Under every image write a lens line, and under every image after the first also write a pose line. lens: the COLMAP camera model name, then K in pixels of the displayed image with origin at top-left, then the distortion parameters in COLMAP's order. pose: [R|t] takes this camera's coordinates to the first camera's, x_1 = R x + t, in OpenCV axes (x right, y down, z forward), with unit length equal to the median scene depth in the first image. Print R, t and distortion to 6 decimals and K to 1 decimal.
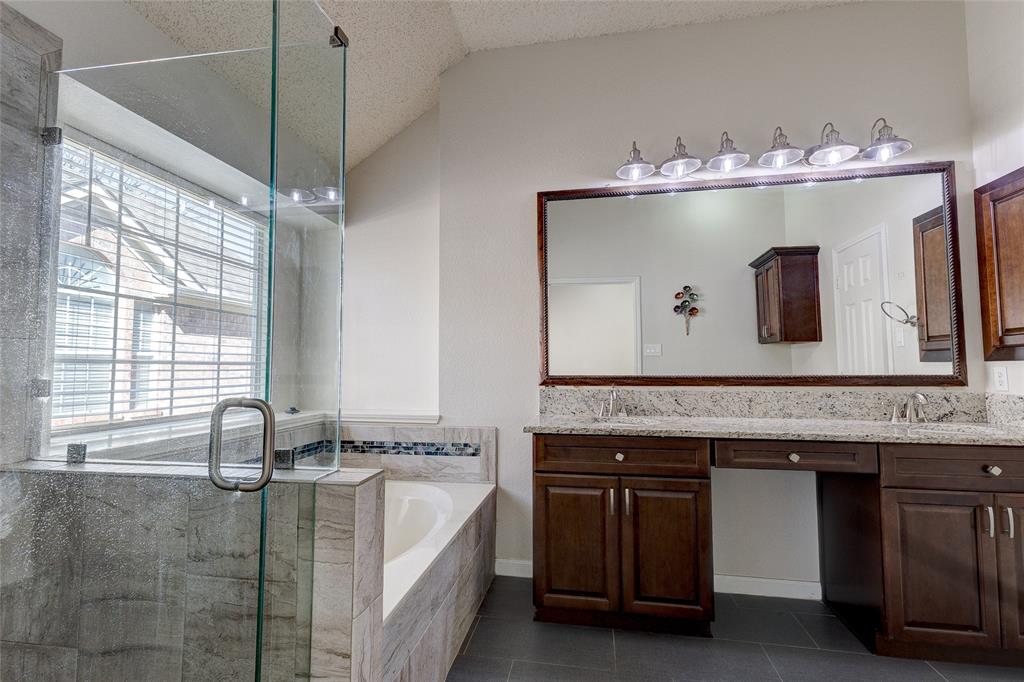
lens RADIAL K [[475.8, 0, 512.6], [0, 475.8, 342.1], [0, 0, 1]] dist [0.024327, -0.007491]
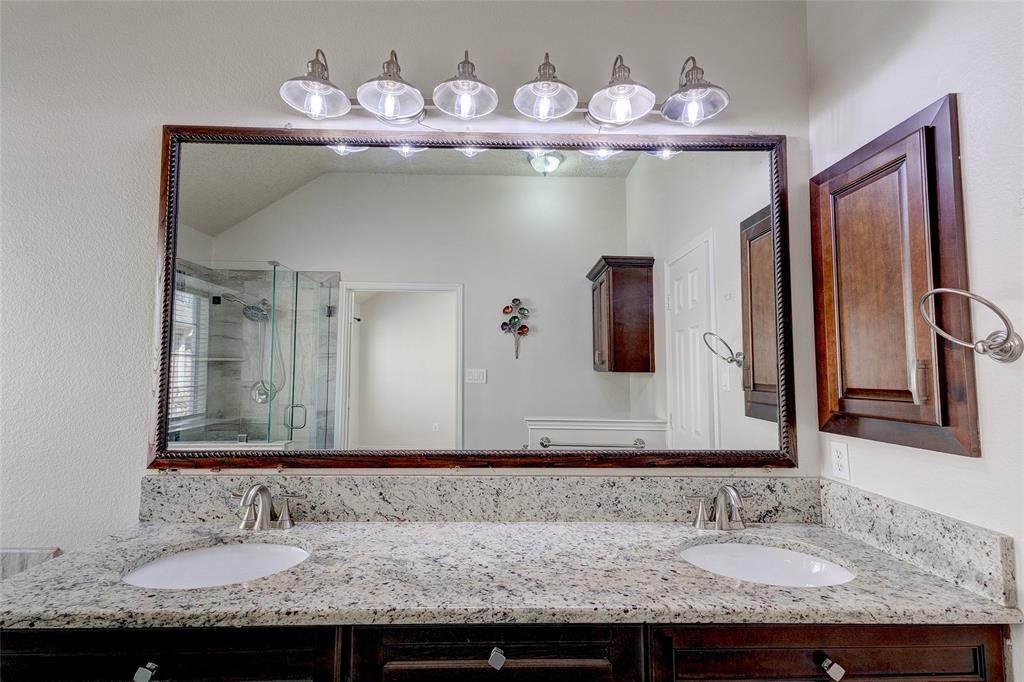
lens RADIAL K [[475.8, 0, 511.5], [0, 475.8, 343.7], [0, 0, 1]] dist [0.024327, -0.007491]
pose [[0.979405, 0.021280, 0.200782, 0.398046], [-0.019685, 0.999757, -0.009935, -0.064516], [-0.200945, 0.005778, 0.979586, 0.408665]]
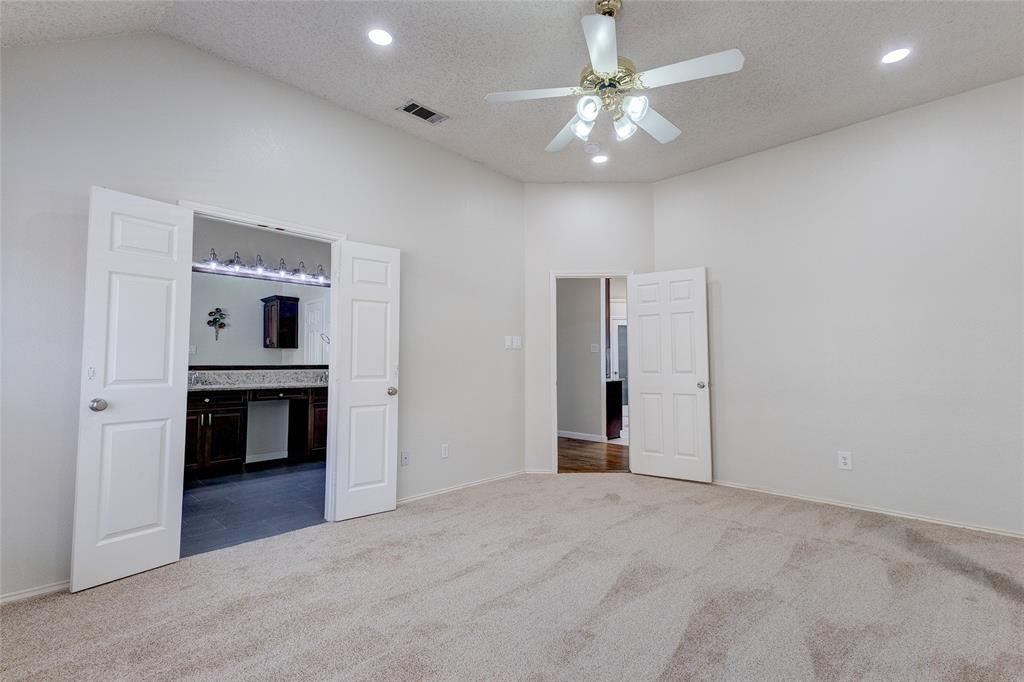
lens RADIAL K [[475.8, 0, 509.5], [0, 475.8, 338.2], [0, 0, 1]] dist [0.024327, -0.007491]
pose [[0.563563, 0.048929, 0.824623, -0.734811], [-0.046758, 0.998533, -0.027293, -0.049873], [-0.824749, -0.023176, 0.565024, -1.250782]]
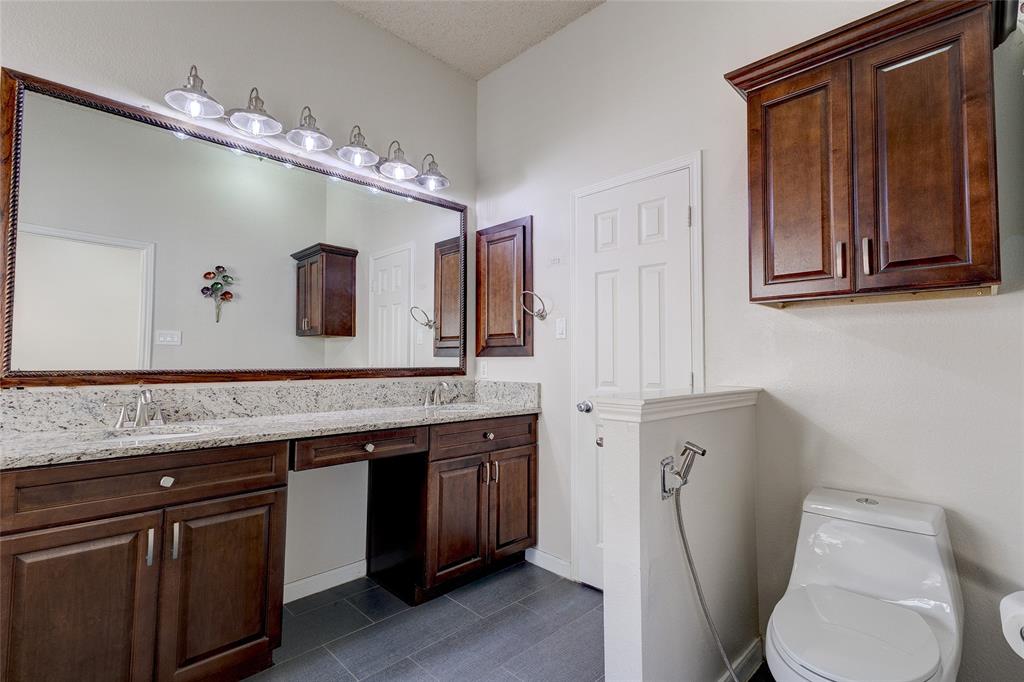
lens RADIAL K [[475.8, 0, 511.8], [0, 475.8, 339.9], [0, 0, 1]] dist [0.024327, -0.007491]
pose [[0.575987, 0.043180, 0.816317, -0.070433], [-0.051271, 0.998546, -0.016643, 0.008136], [-0.815849, -0.032267, 0.577364, 0.129923]]
